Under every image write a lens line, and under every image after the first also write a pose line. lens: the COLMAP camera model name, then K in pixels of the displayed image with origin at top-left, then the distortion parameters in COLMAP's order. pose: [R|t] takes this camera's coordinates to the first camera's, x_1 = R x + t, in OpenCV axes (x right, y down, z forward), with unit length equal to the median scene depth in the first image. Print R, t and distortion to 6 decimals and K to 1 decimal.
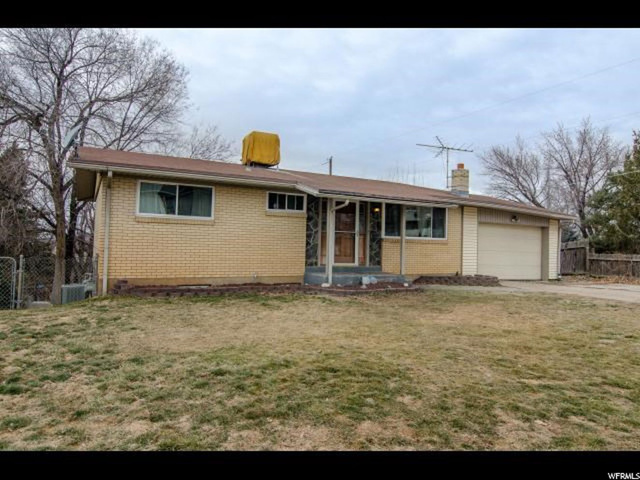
lens RADIAL K [[413.0, 0, 320.0], [0, 413.0, 240.0], [0, 0, 1]] dist [0.002027, -0.002079]
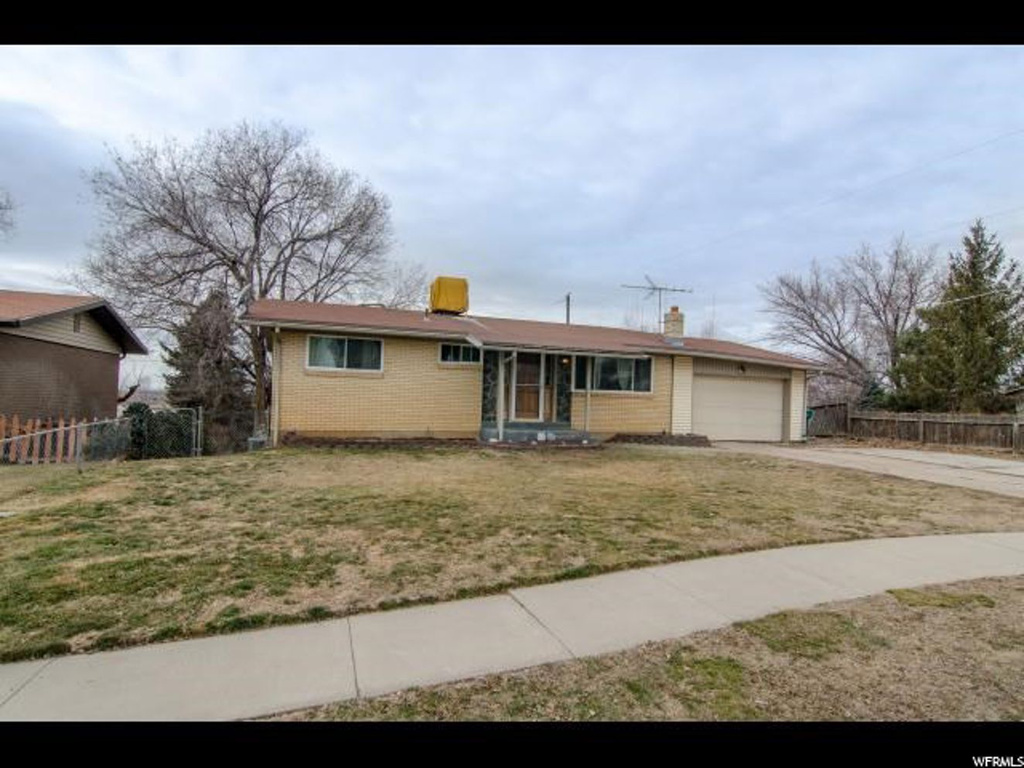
lens RADIAL K [[516.0, 0, 512.7], [0, 516.0, 402.6], [0, 0, 1]] dist [0.001813, 0.000356]
pose [[0.991151, 0.006303, -0.132589, 0.165243], [-0.003774, 0.999806, 0.019320, -0.001864], [0.132685, -0.018649, 0.990983, -0.142449]]
